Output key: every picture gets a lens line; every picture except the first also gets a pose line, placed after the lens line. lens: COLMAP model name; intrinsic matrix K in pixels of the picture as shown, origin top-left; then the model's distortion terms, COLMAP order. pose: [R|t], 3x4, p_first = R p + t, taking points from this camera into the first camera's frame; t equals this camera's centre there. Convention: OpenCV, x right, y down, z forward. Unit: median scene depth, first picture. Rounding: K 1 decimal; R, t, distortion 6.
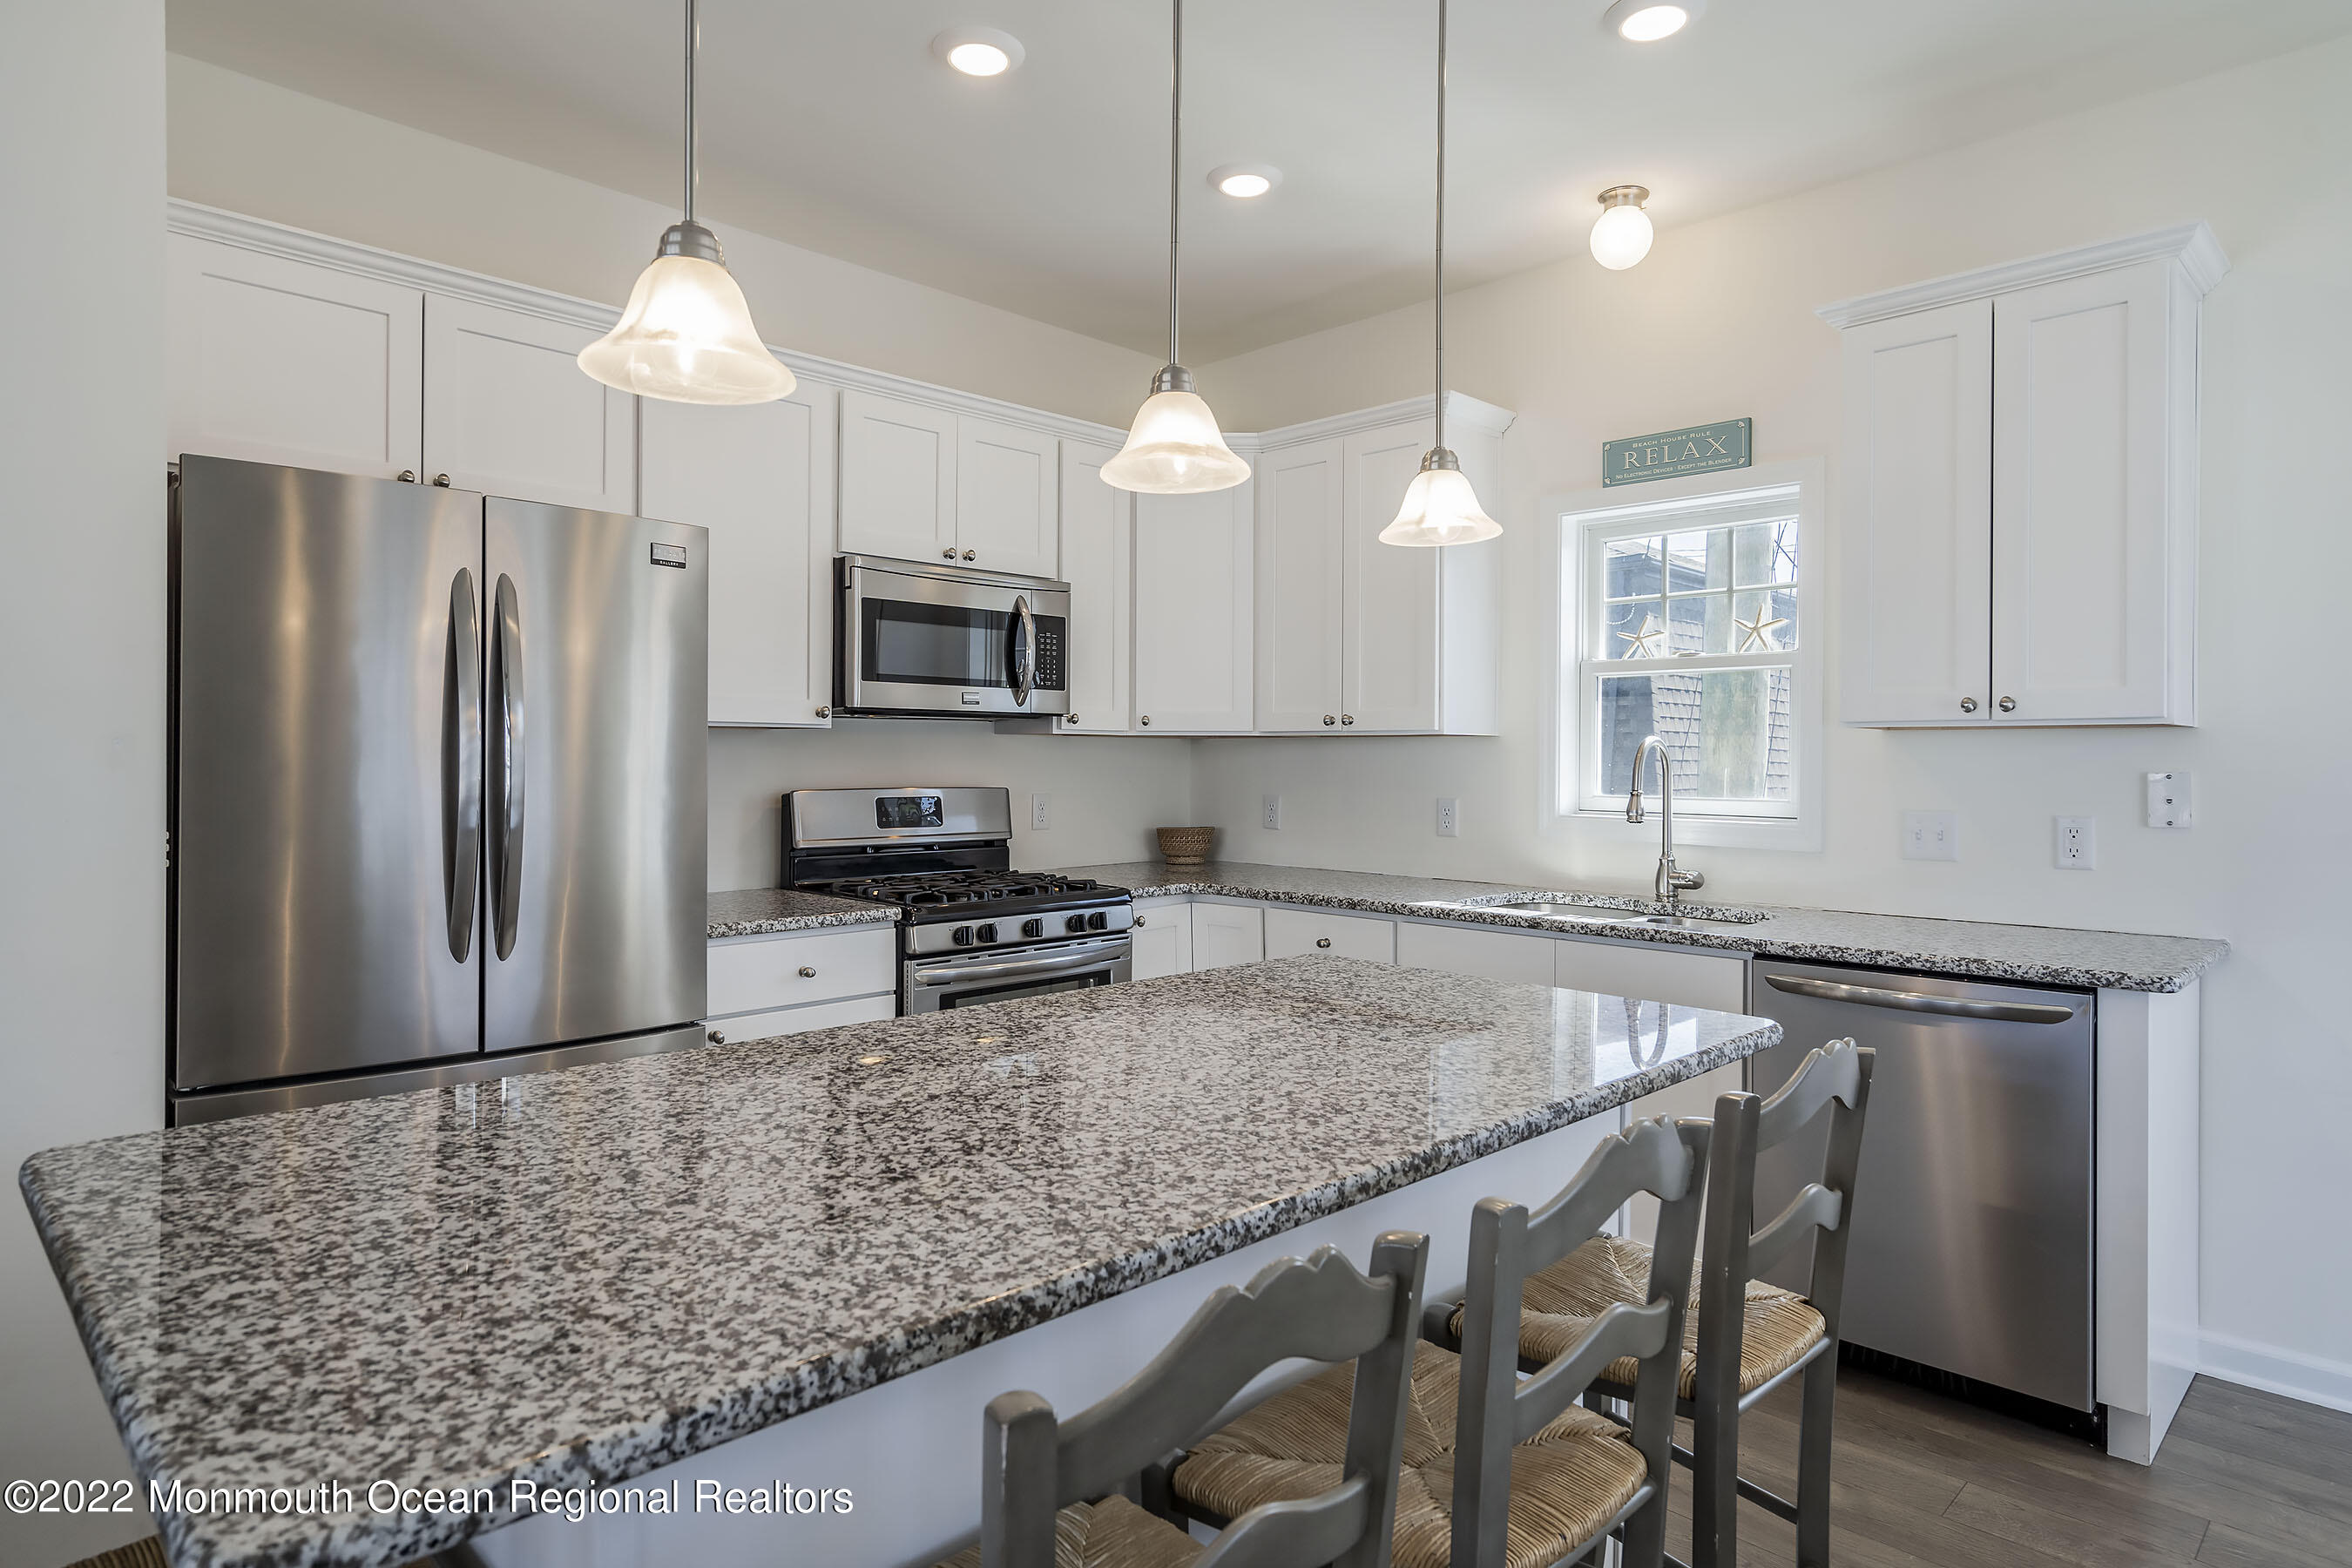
lens RADIAL K [[1308.5, 0, 1176.6], [0, 1308.5, 772.1], [0, 0, 1]] dist [0.006091, 0.000584]
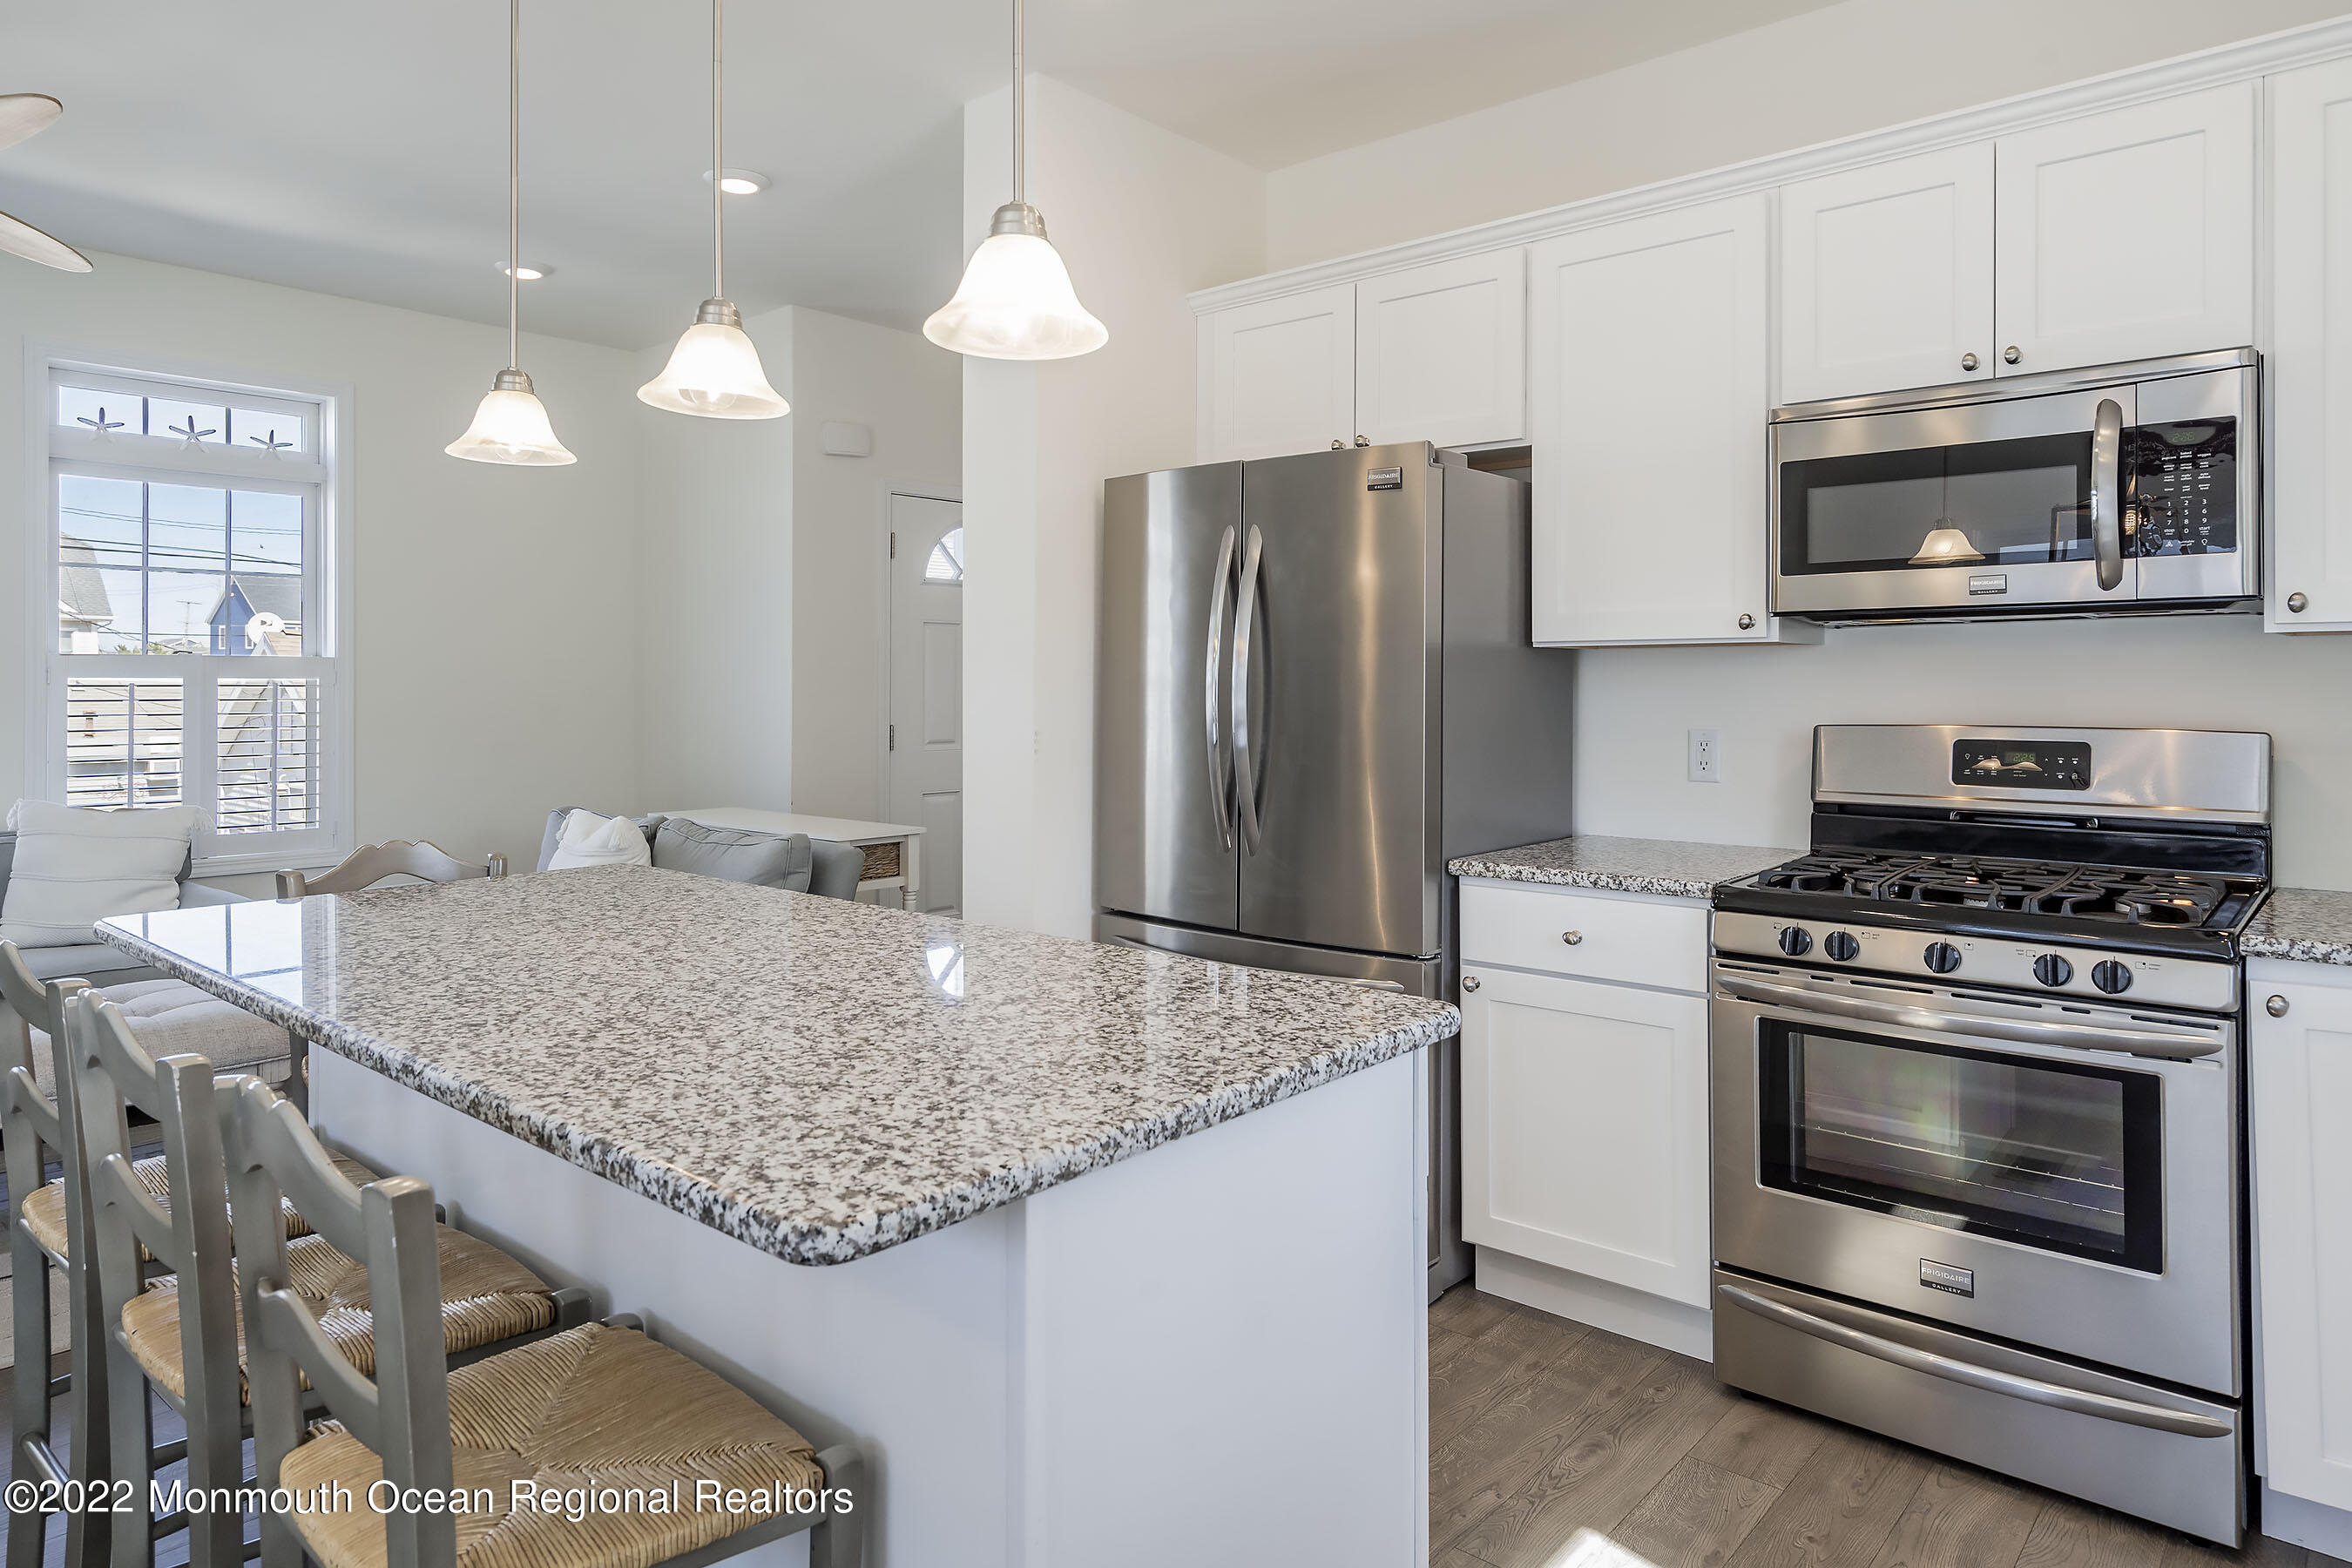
lens RADIAL K [[1411.4, 0, 1180.8], [0, 1411.4, 676.1], [0, 0, 1]] dist [0.001500, 0.000876]
pose [[0.067191, -0.017651, -0.997584, 0.520405], [-0.014153, 0.999726, -0.018642, 0.006236], [0.997640, 0.015371, 0.066923, 0.601925]]
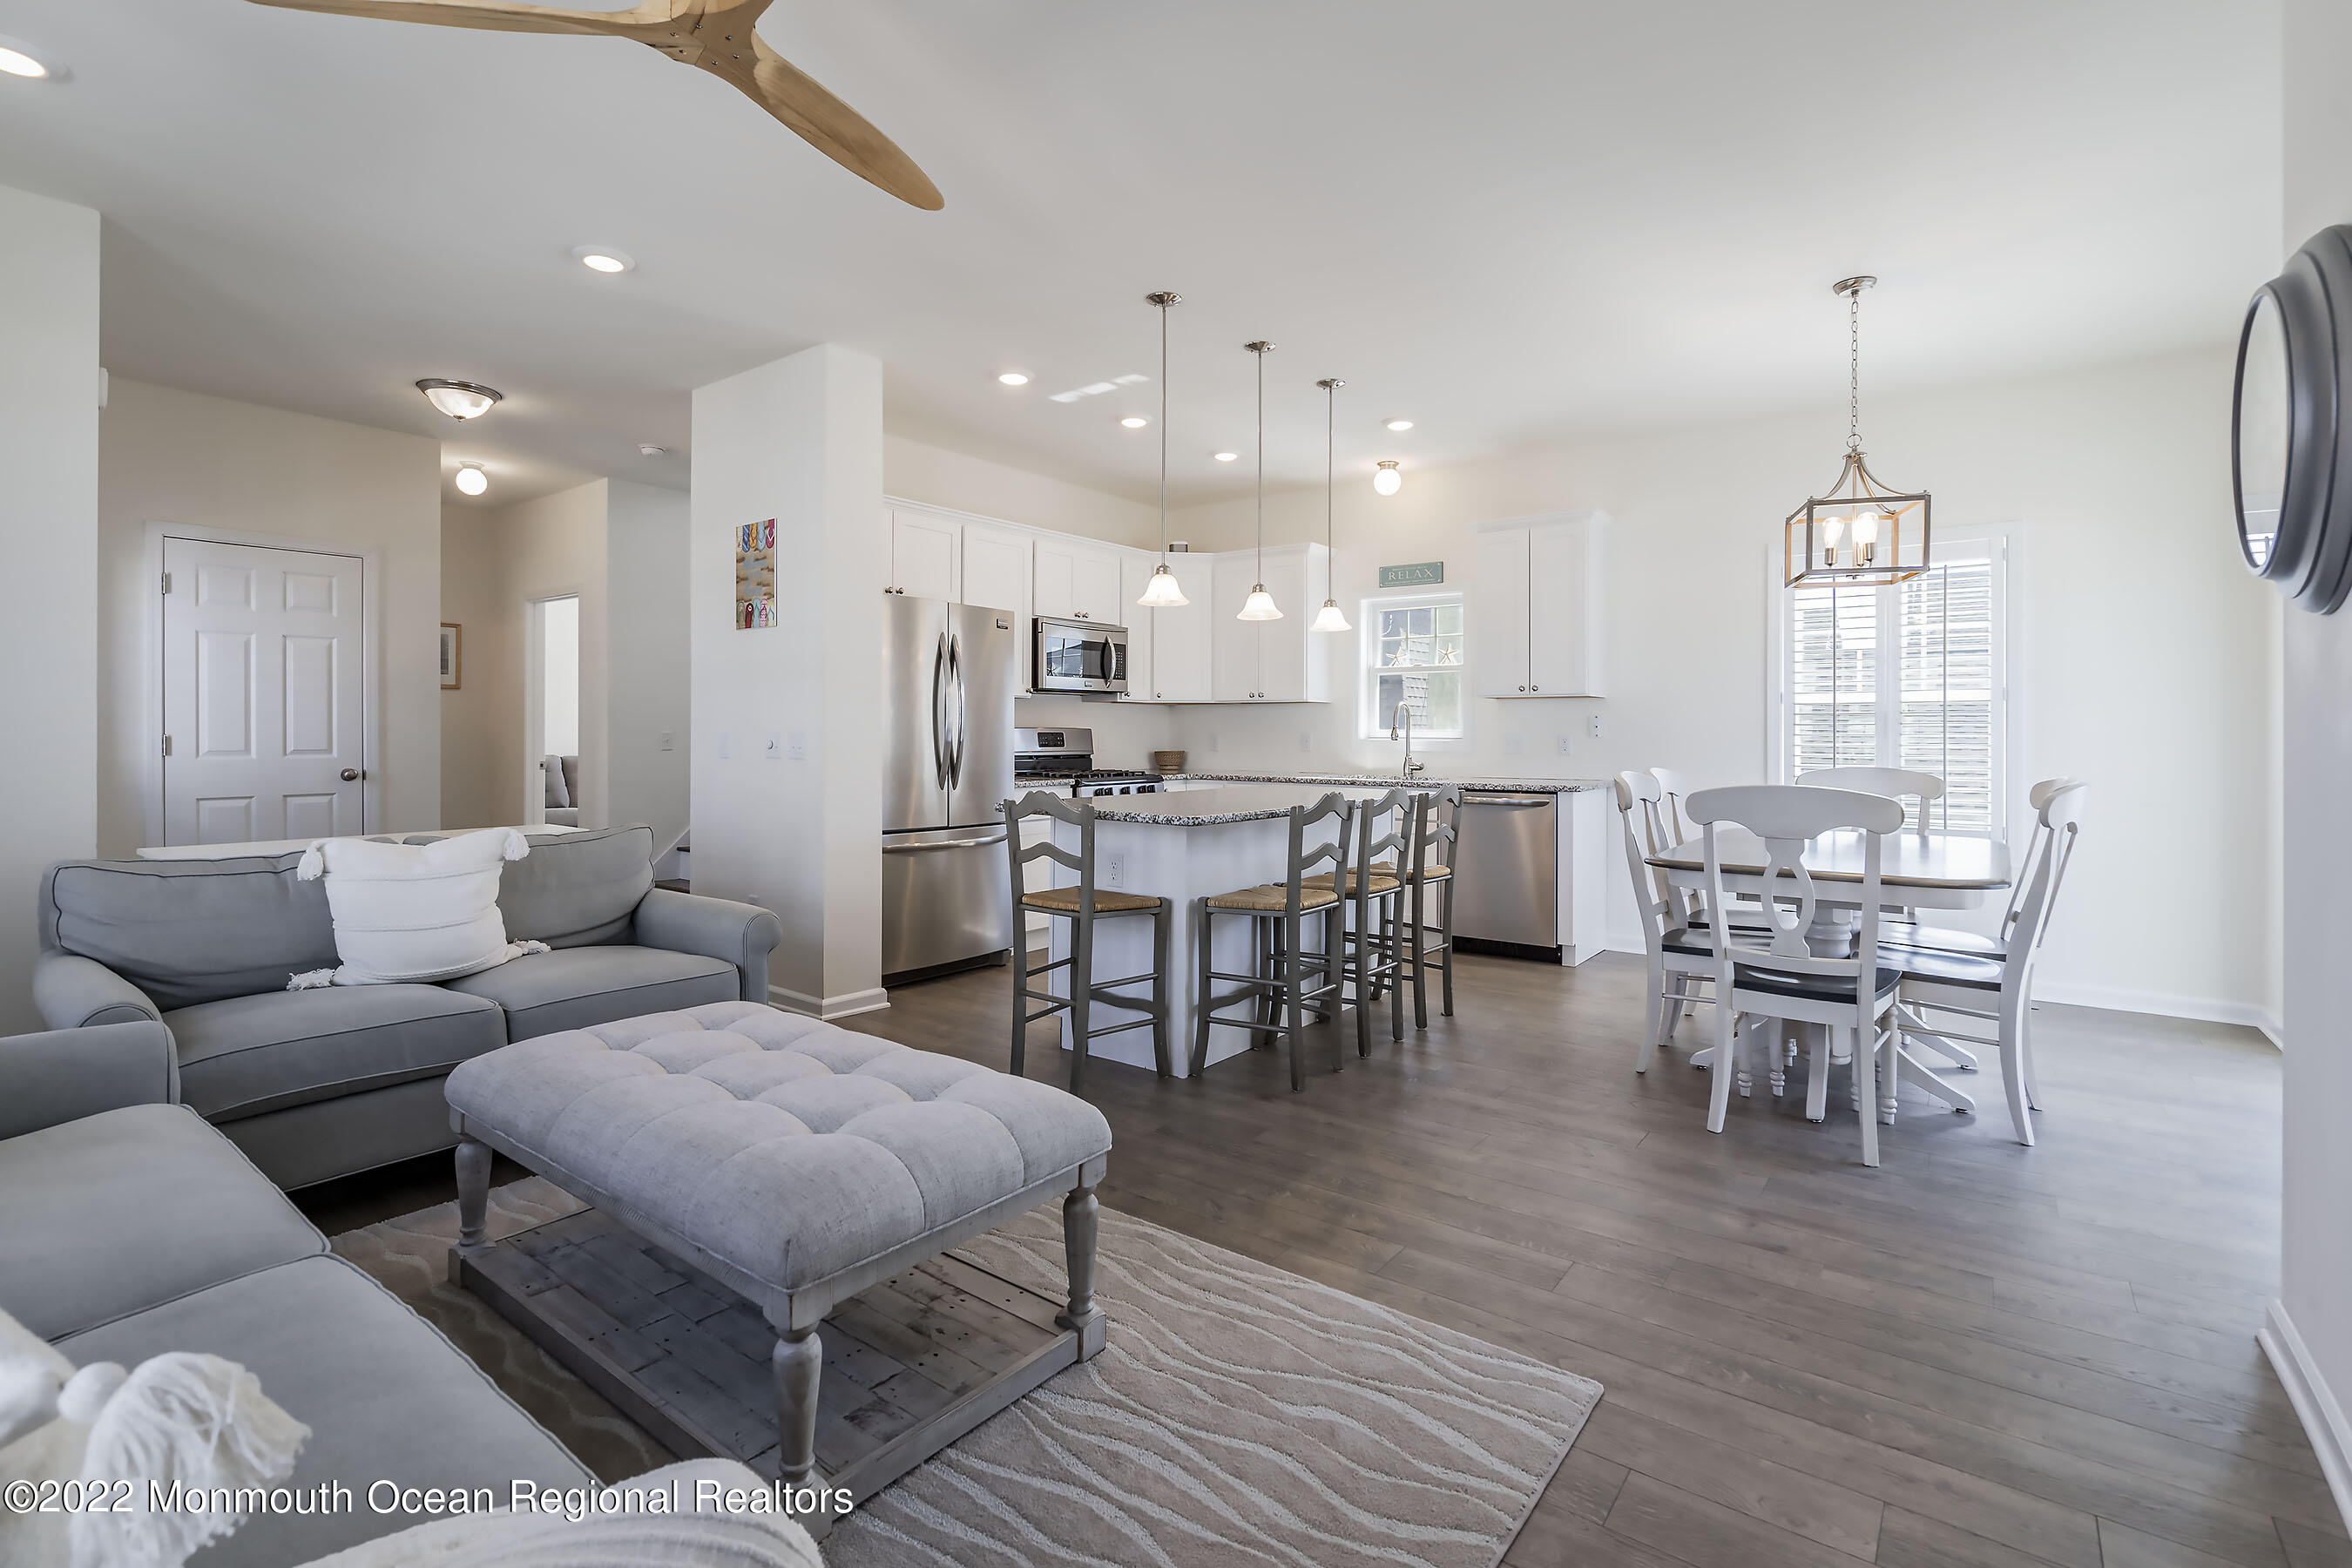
lens RADIAL K [[1108.0, 0, 1161.3], [0, 1108.0, 737.4], [0, 0, 1]] dist [0.000120, 0.001198]
pose [[0.991469, -0.003257, 0.130304, -0.289156], [0.004079, 0.999973, -0.006037, 0.042016], [-0.130281, 0.006517, 0.991456, -0.818261]]
